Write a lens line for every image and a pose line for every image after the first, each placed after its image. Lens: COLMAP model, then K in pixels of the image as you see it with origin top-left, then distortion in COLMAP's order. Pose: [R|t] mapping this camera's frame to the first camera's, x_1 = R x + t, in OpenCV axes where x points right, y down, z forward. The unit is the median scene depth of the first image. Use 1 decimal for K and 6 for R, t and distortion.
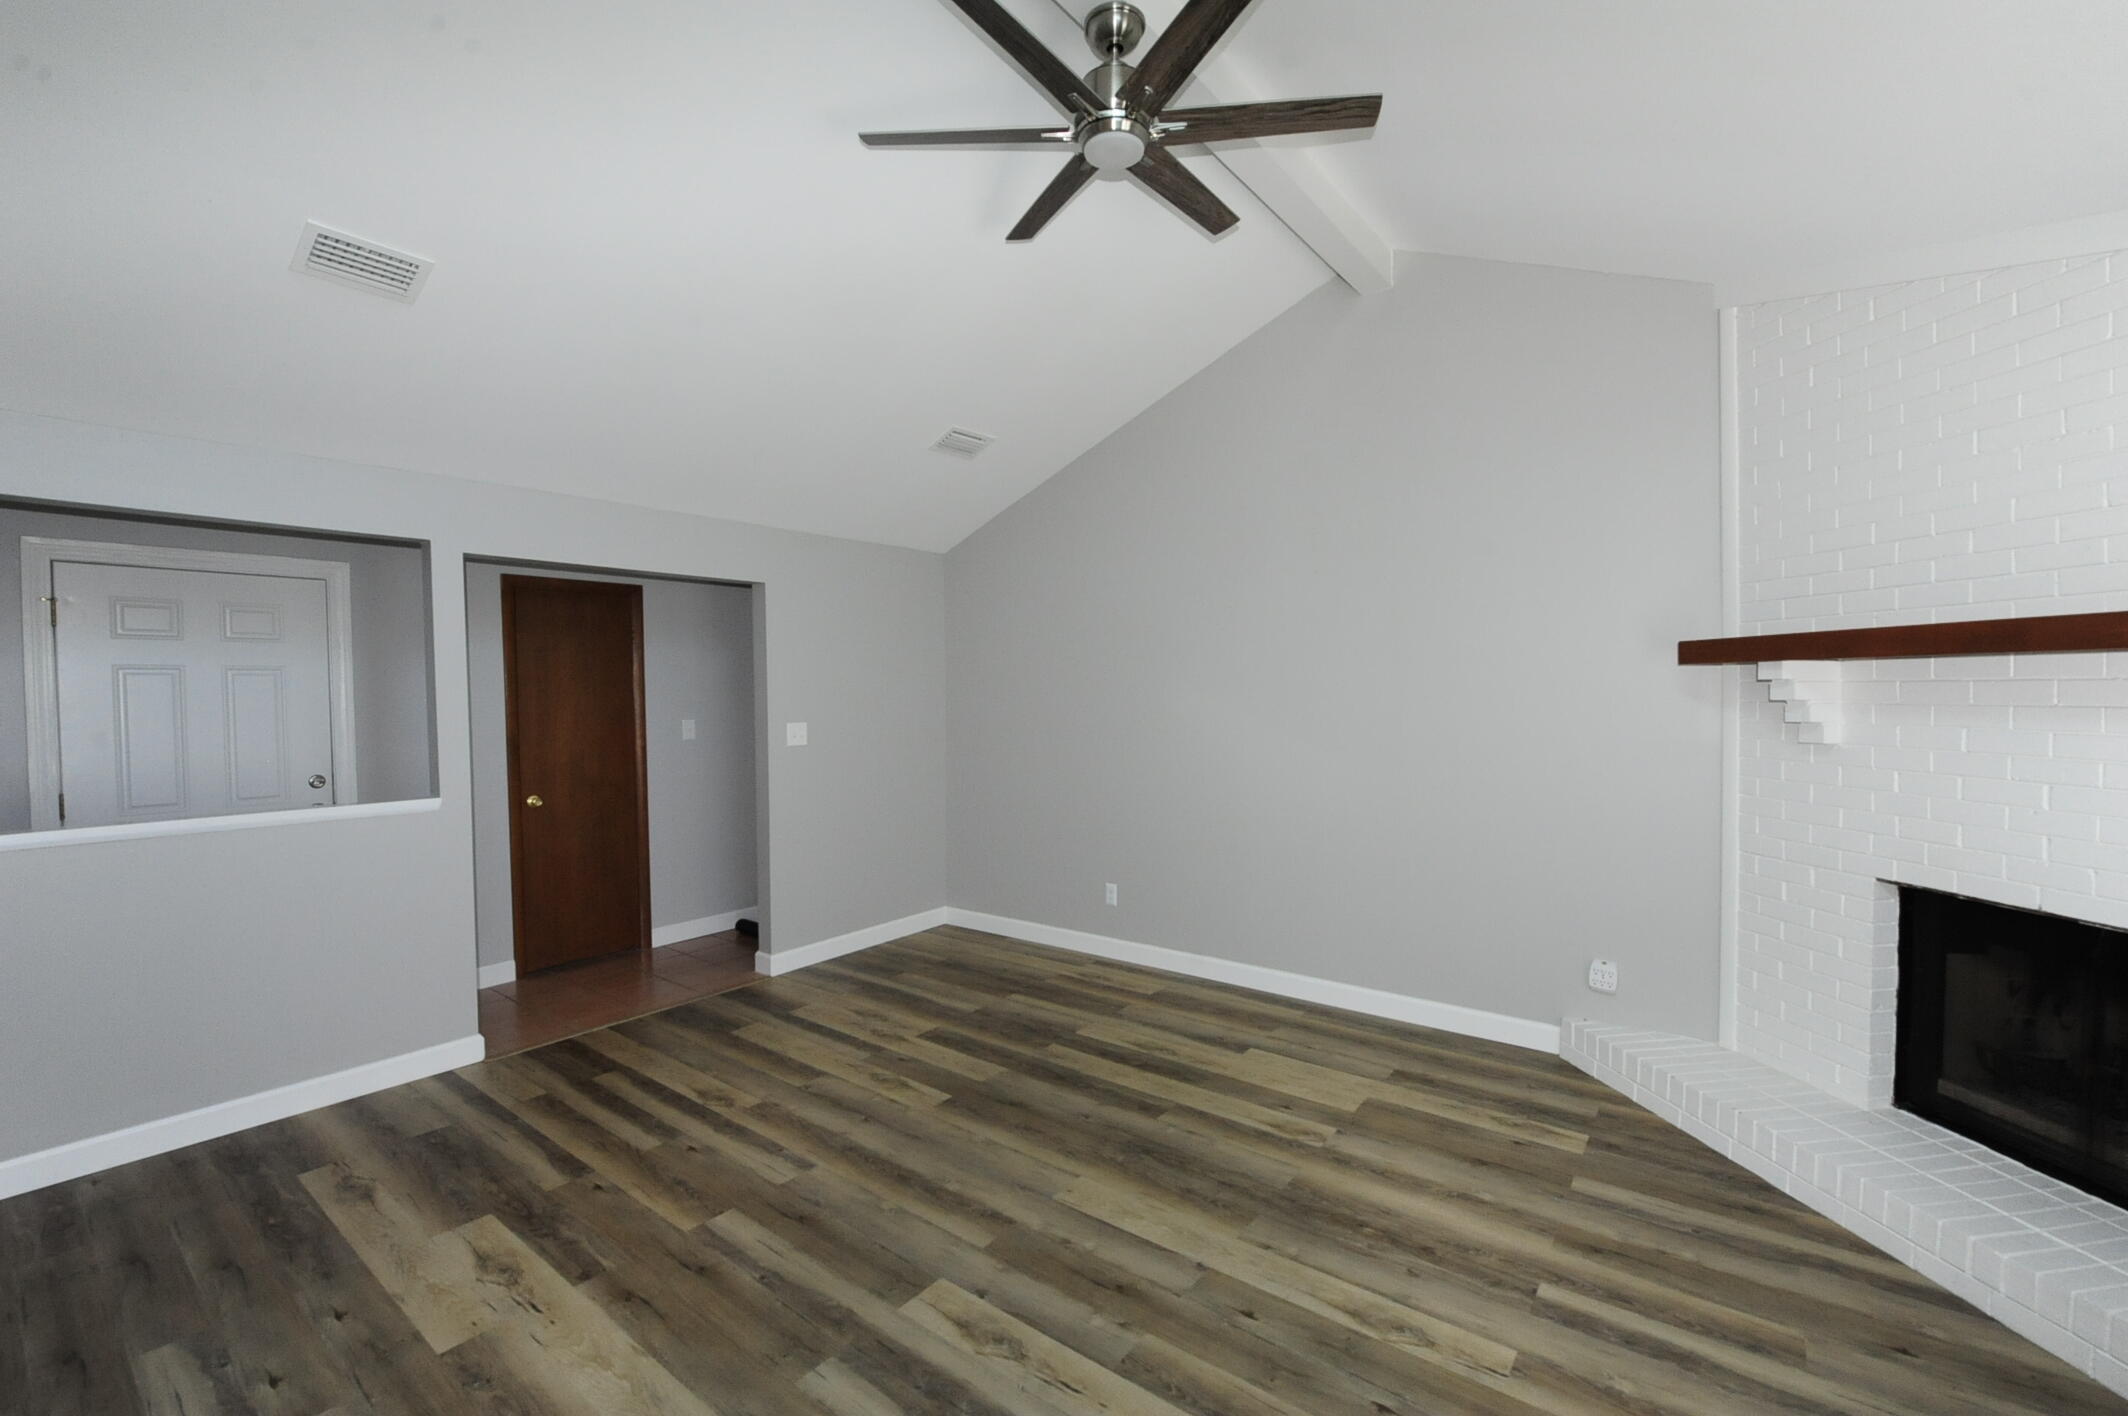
lens RADIAL K [[896.1, 0, 1061.7], [0, 896.1, 714.8], [0, 0, 1]] dist [0.000032, -0.005922]
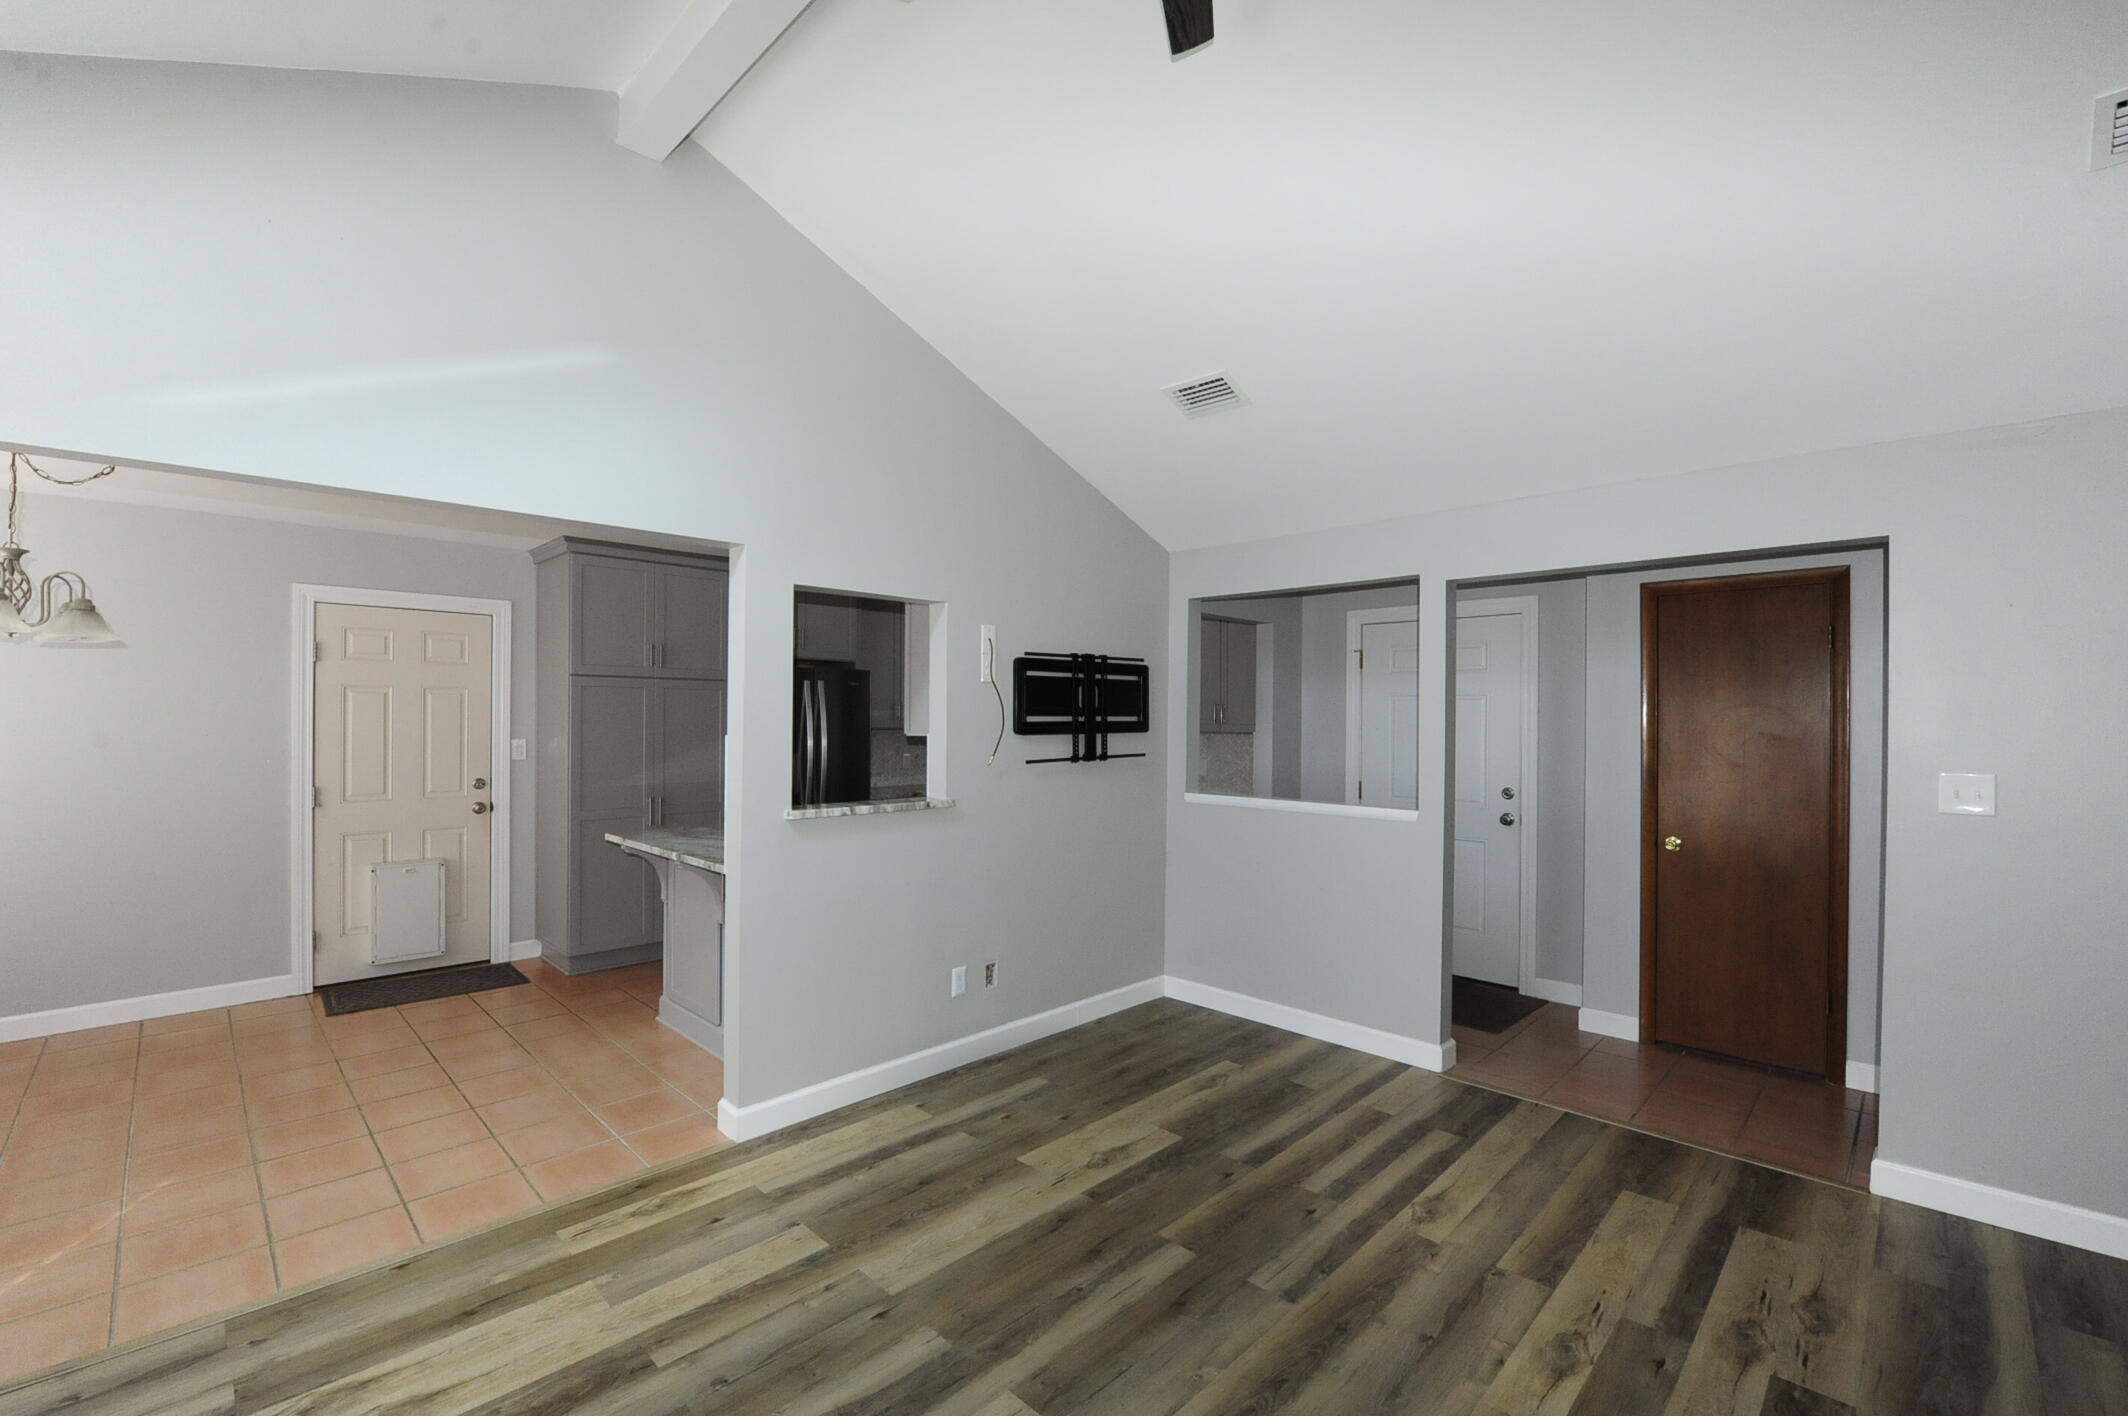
lens RADIAL K [[896.1, 0, 1061.7], [0, 896.1, 714.8], [0, 0, 1]] dist [0.000032, -0.005922]
pose [[-0.115108, 0.003980, -0.993345, 0.558471], [-0.032557, 0.999440, 0.007777, -0.022598], [0.992819, 0.033235, -0.114914, 0.895347]]
